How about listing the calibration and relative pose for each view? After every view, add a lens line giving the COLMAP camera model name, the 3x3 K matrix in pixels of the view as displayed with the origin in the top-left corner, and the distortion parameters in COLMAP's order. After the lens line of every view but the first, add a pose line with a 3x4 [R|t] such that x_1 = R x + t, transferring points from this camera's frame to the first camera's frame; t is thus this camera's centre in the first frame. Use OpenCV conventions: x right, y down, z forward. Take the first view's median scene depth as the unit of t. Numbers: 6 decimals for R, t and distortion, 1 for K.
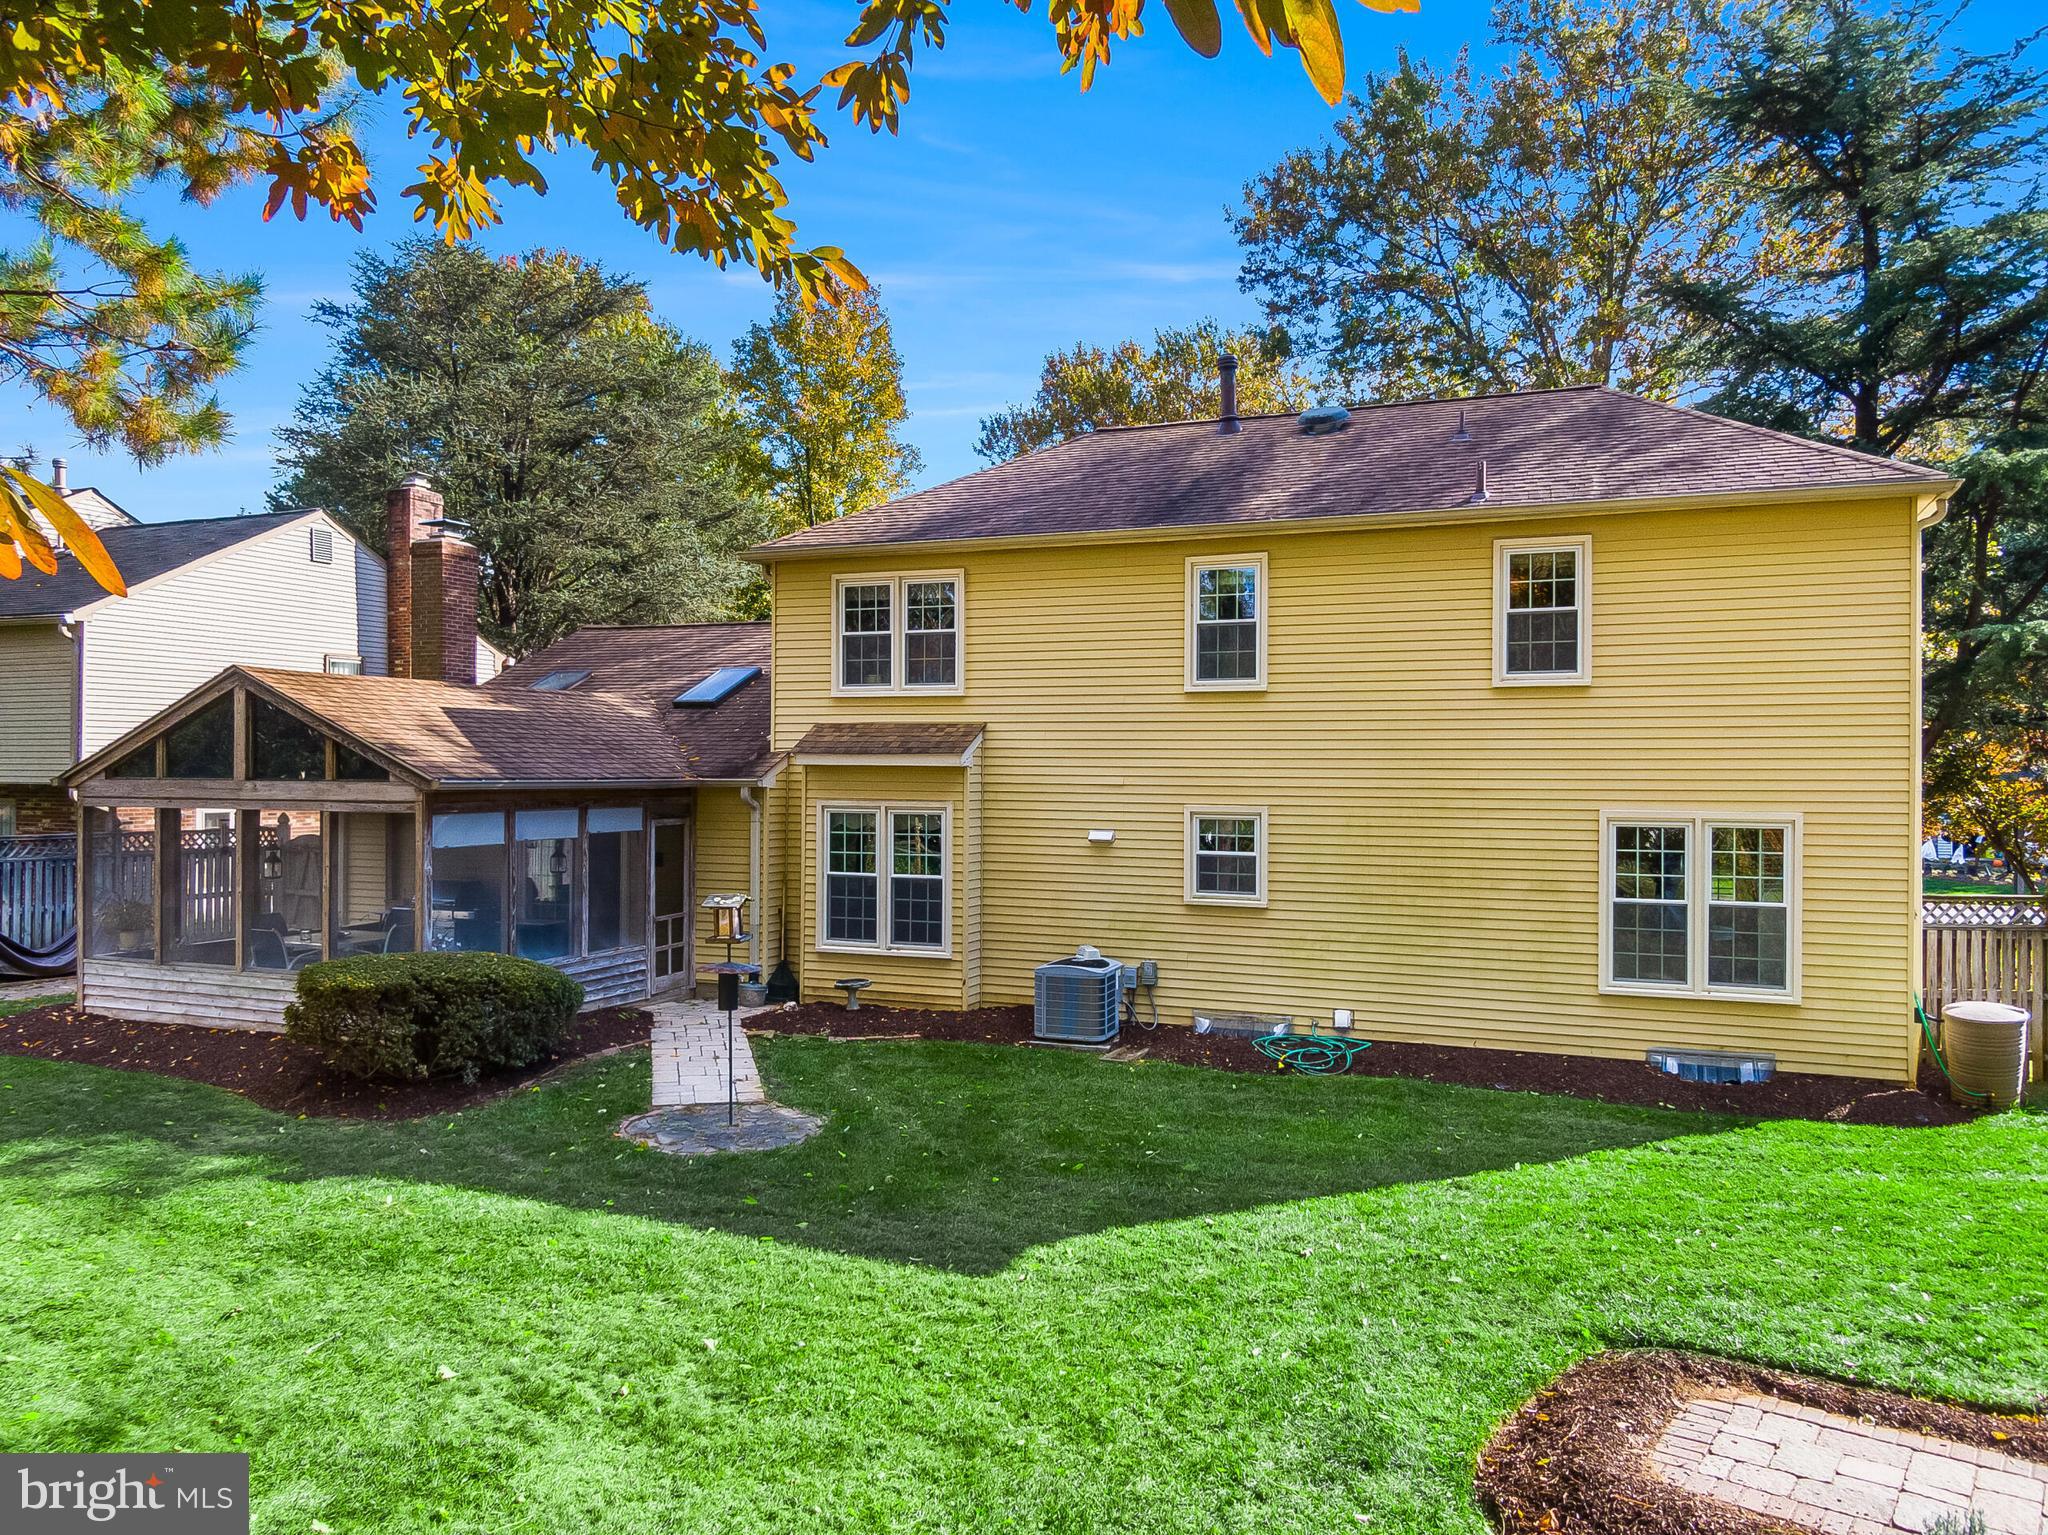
lens RADIAL K [[1531.1, 0, 987.0], [0, 1531.1, 763.1], [0, 0, 1]] dist [0.029357, -0.044780]
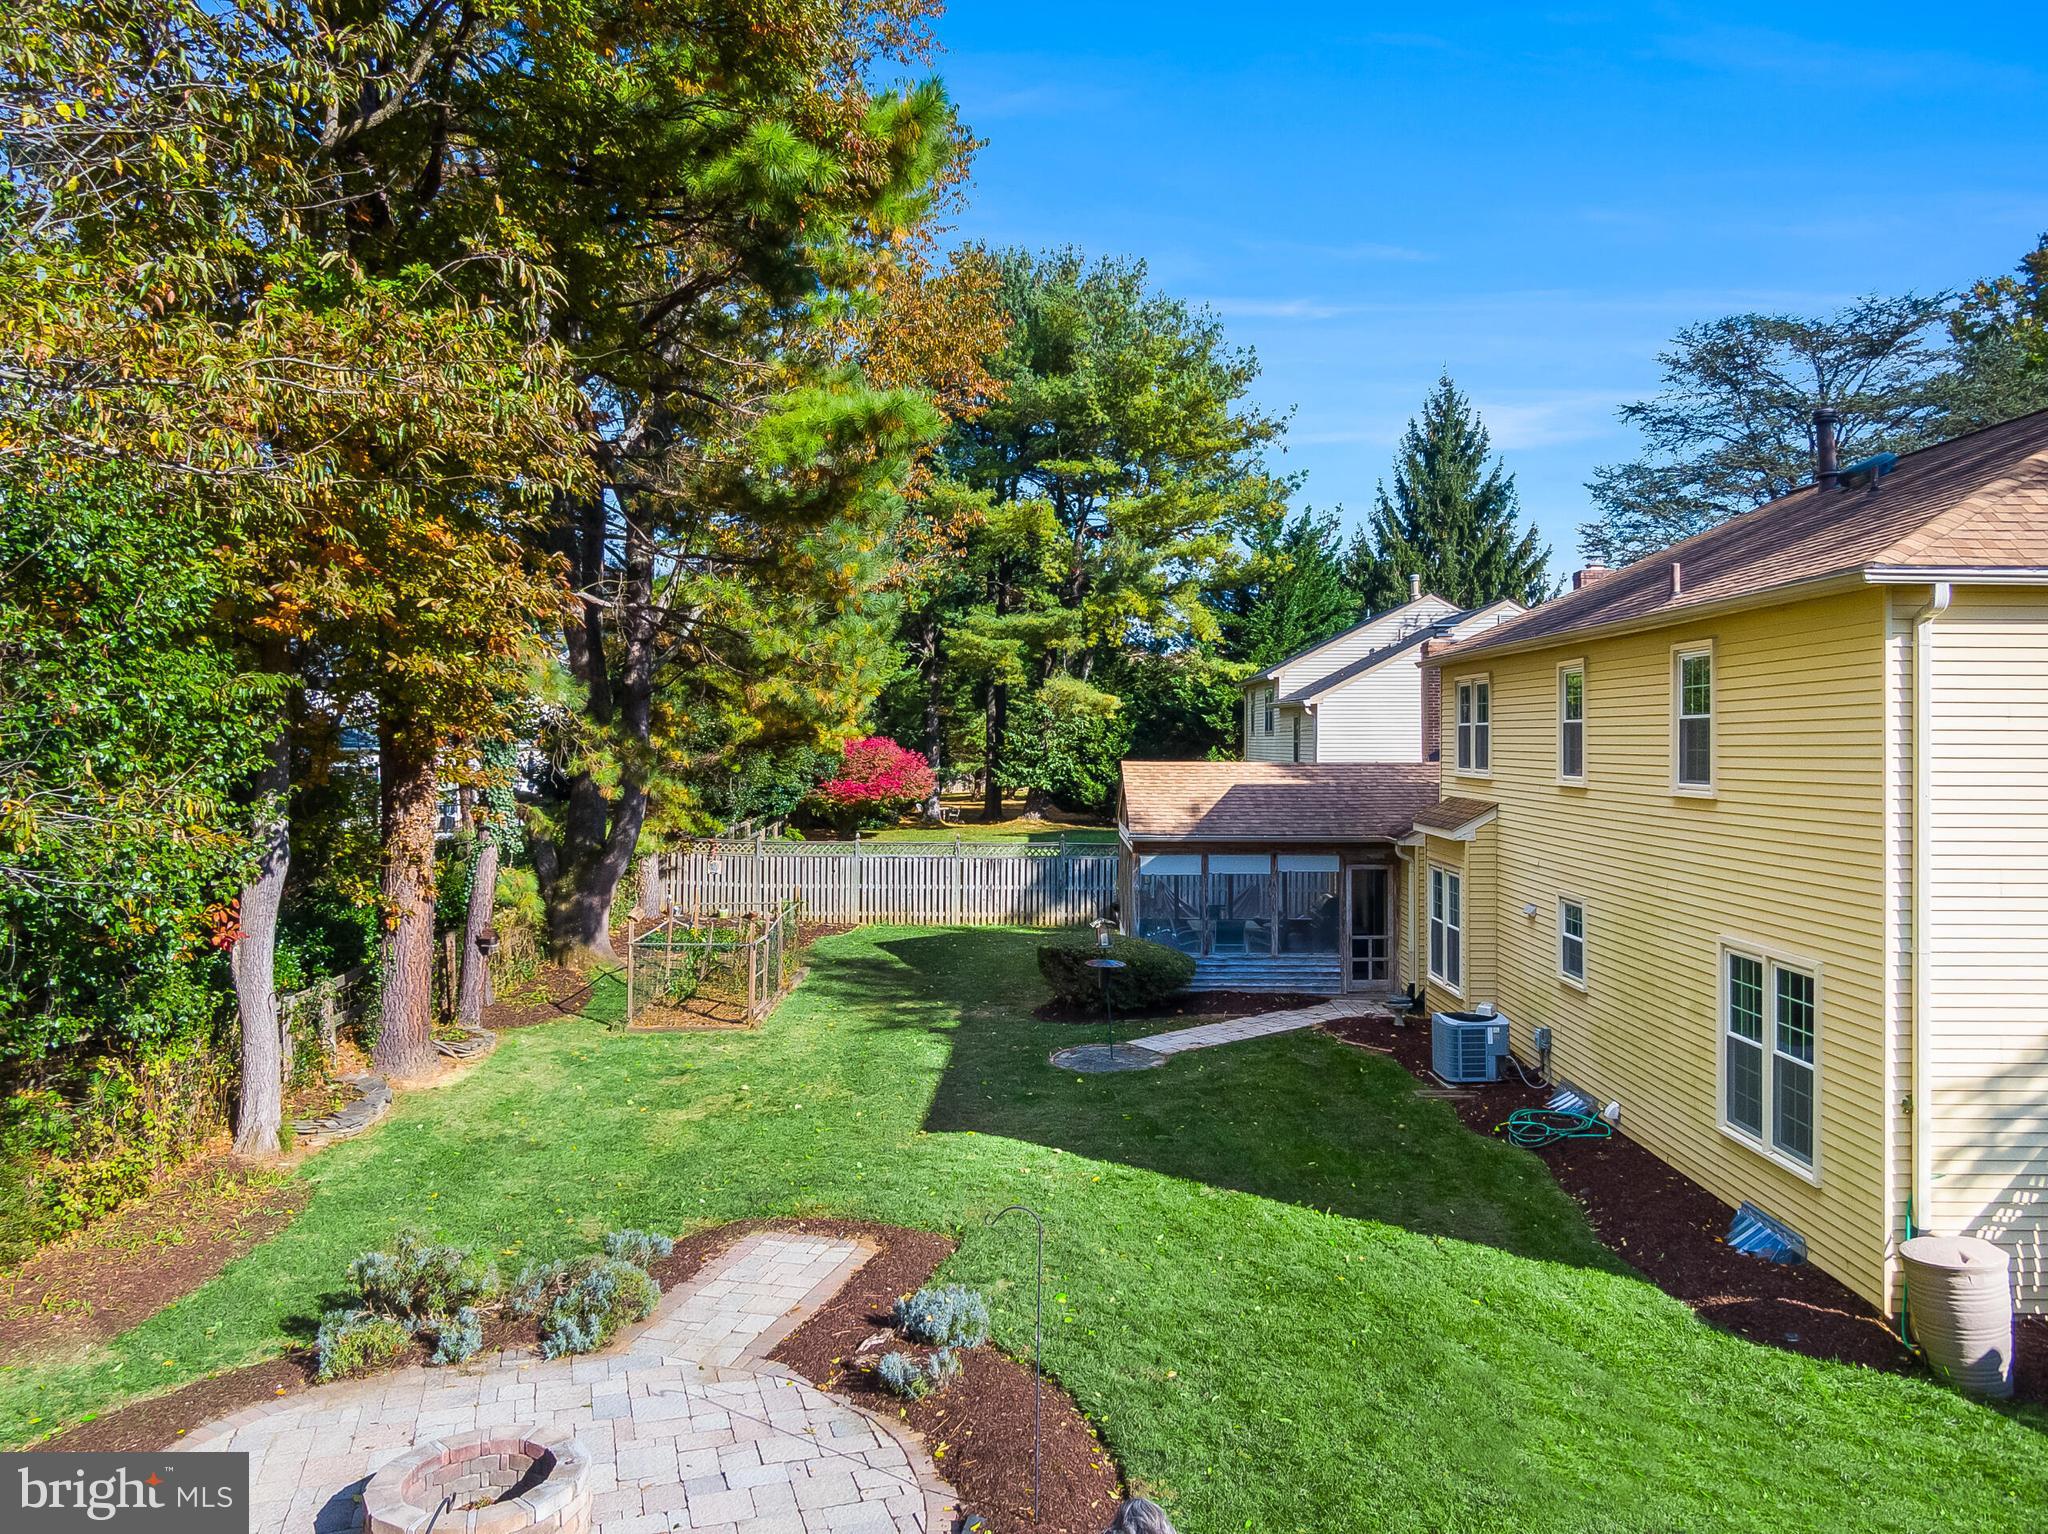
lens RADIAL K [[1531.1, 0, 987.0], [0, 1531.1, 762.6], [0, 0, 1]] dist [0.029357, -0.044780]
pose [[0.345963, 0.013838, -0.938146, 1.128166], [0.000437, 0.999889, 0.014910, -0.087954], [0.938248, -0.005569, 0.345918, 0.269453]]
